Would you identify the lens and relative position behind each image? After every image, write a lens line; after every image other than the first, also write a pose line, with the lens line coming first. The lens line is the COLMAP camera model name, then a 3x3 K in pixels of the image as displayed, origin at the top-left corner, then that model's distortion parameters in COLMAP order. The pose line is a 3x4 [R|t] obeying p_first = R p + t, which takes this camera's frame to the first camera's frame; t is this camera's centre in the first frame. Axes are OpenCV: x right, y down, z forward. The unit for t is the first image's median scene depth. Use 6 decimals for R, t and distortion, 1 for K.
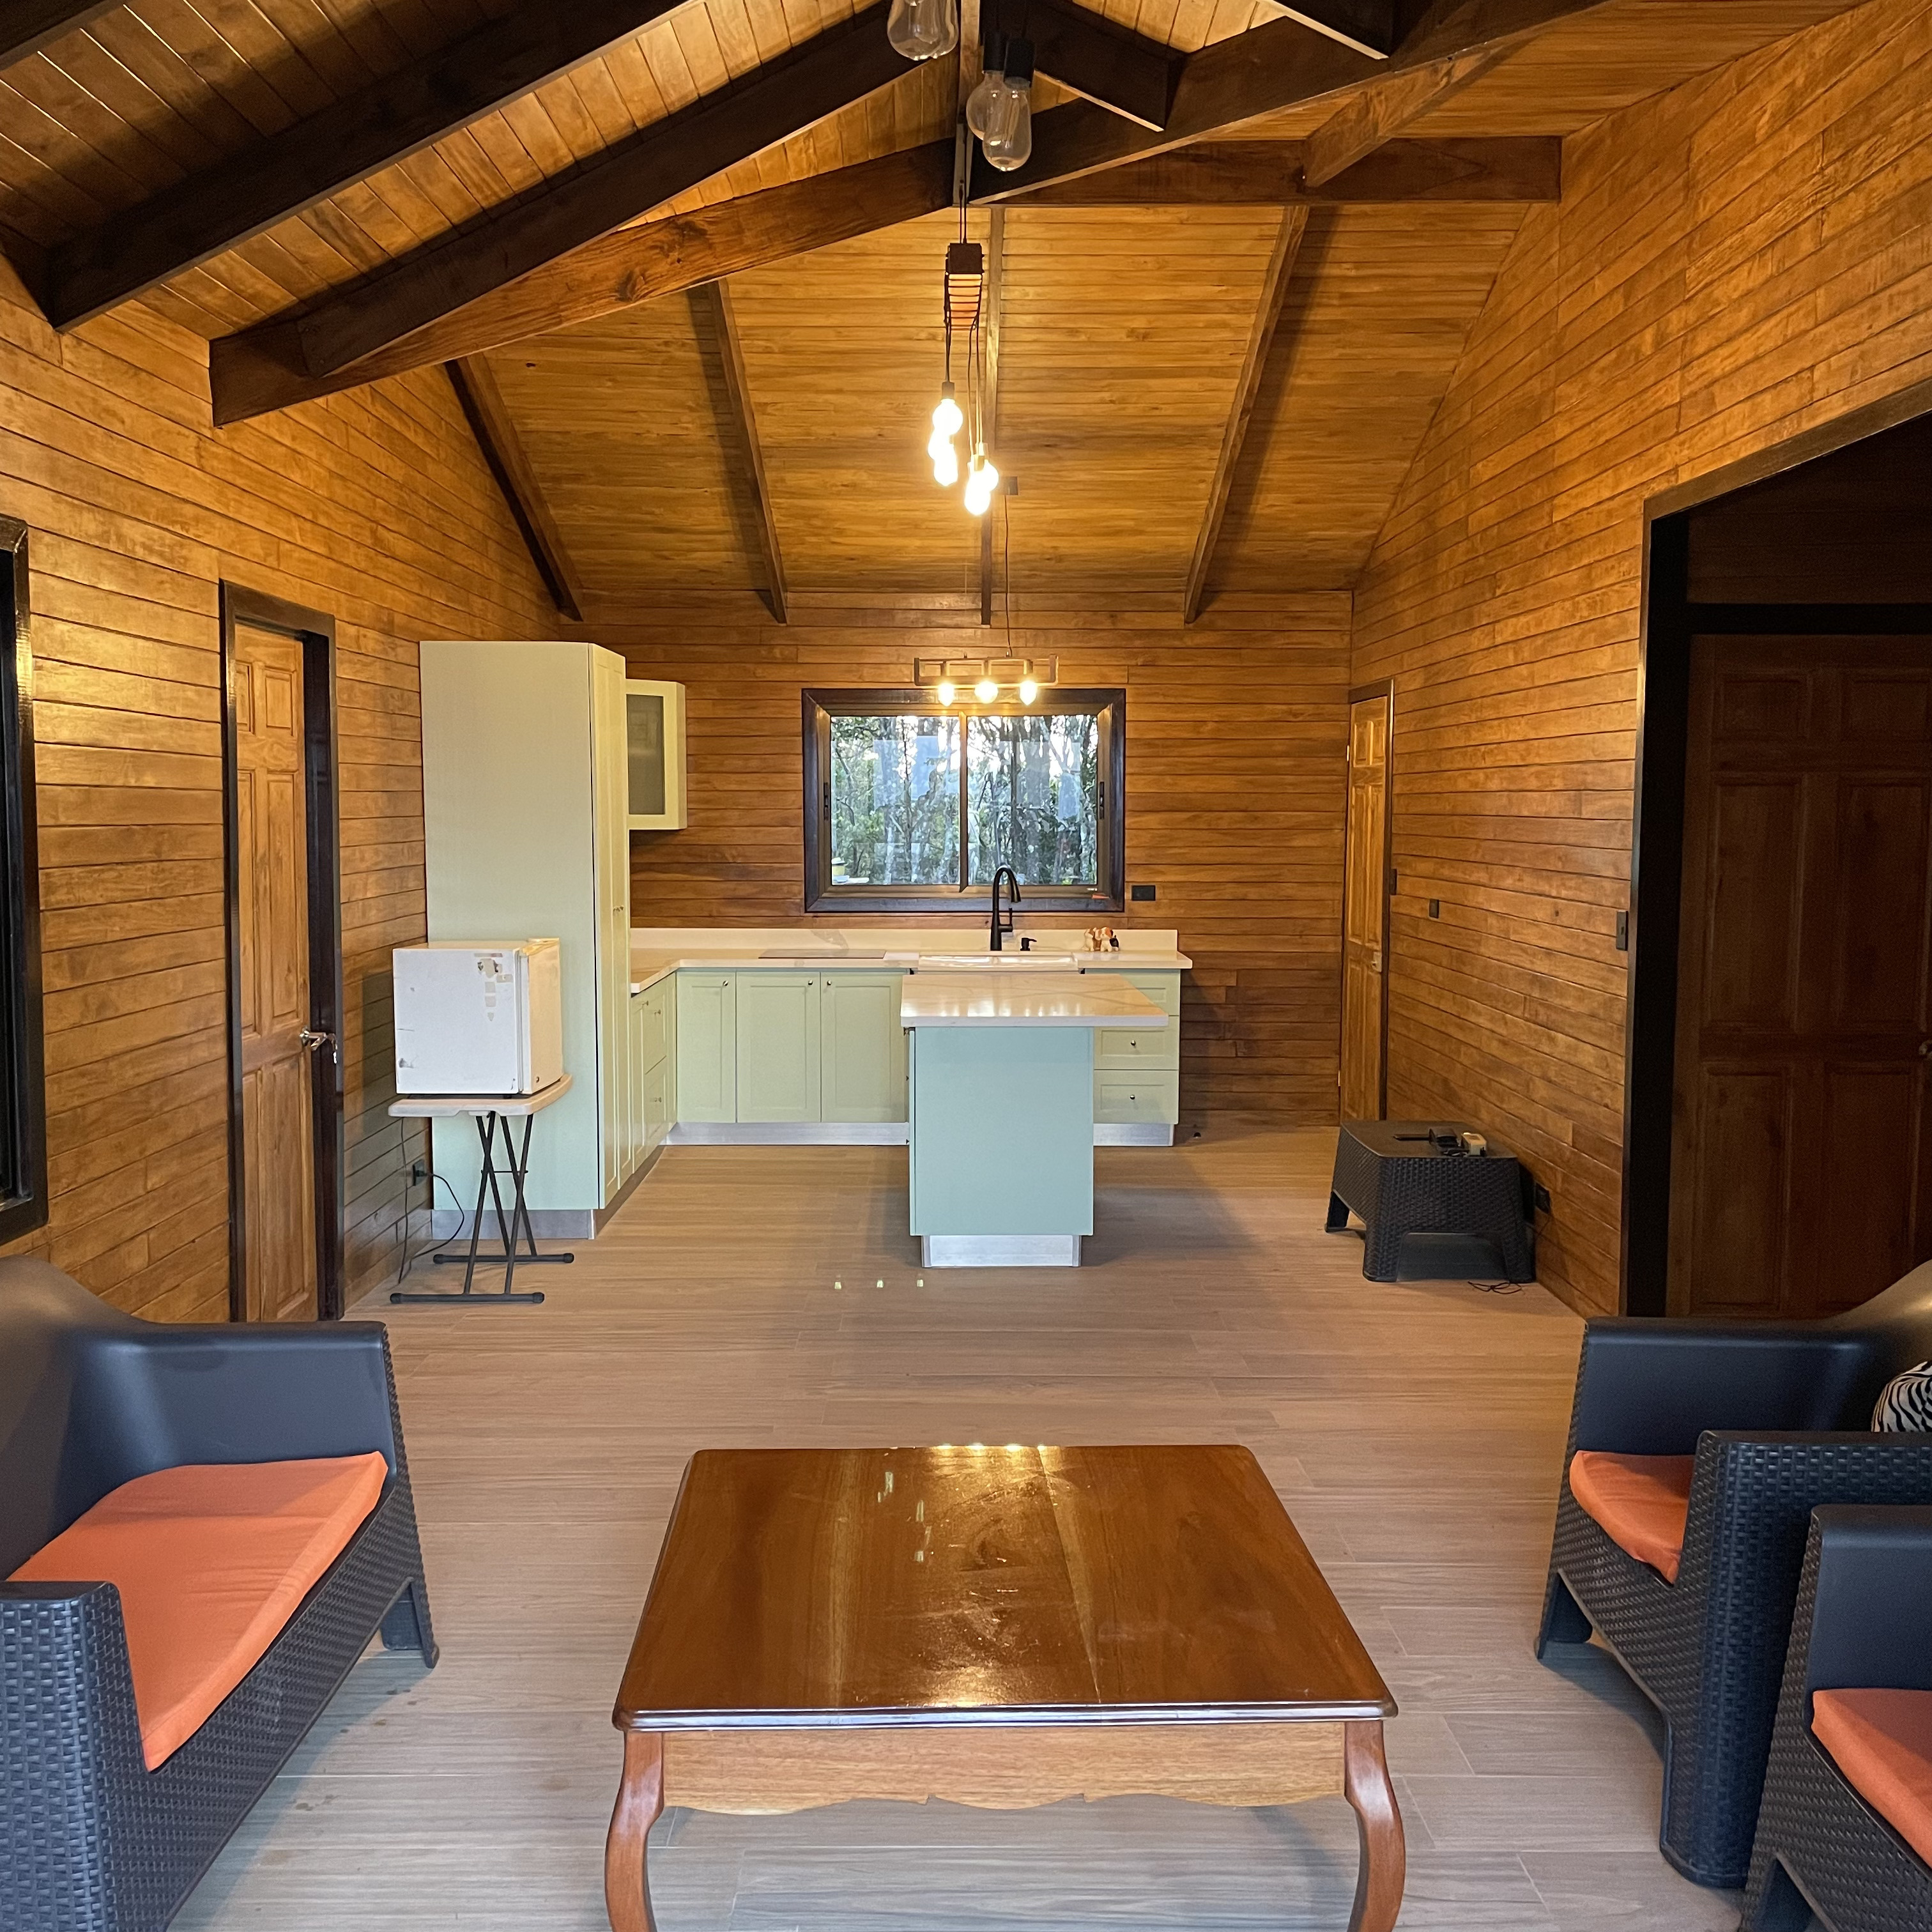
lens RADIAL K [[1958.1, 0, 960.6], [0, 1958.1, 967.1], [0, 0, 1]] dist [0.073482, 0.000000]
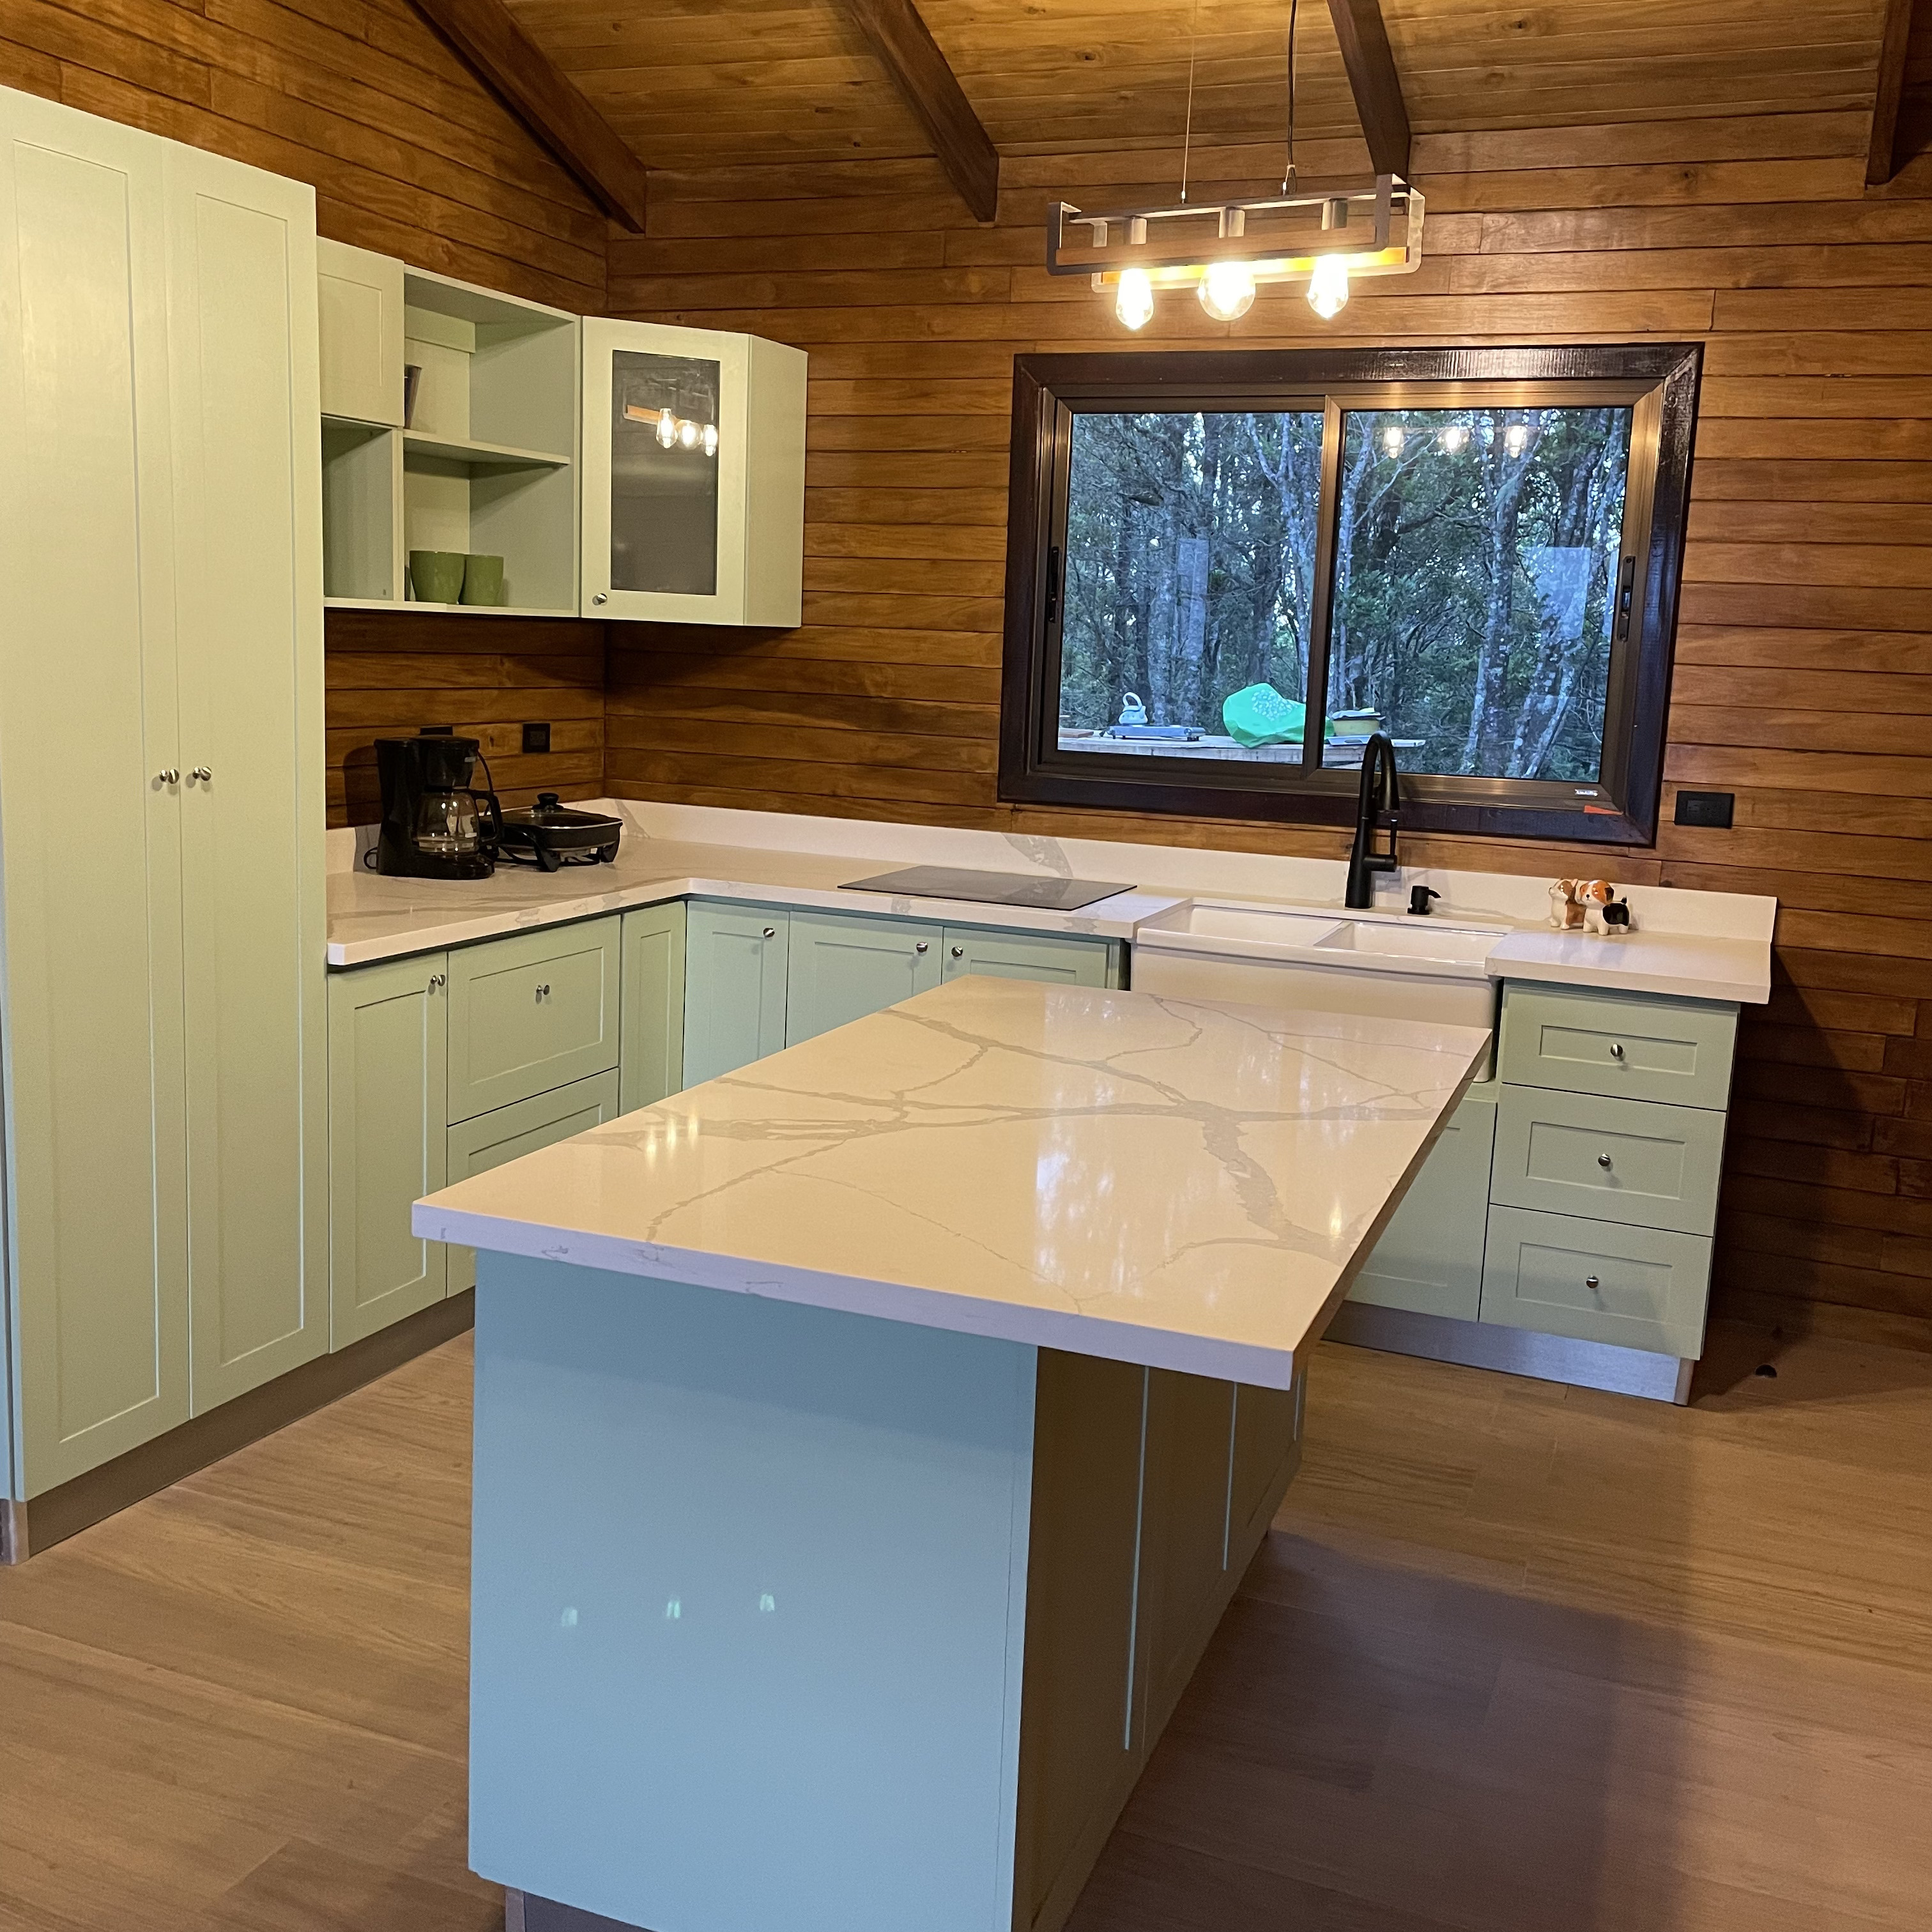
lens RADIAL K [[1958.1, 0, 1012.4], [0, 1958.1, 914.3], [0, 0, 1]] dist [0.073482, 0.000000]
pose [[0.926303, 0.091177, -0.365582, 0.115684], [-0.072543, 0.995283, 0.064418, -0.031666], [0.369731, -0.033150, 0.928547, 0.523148]]
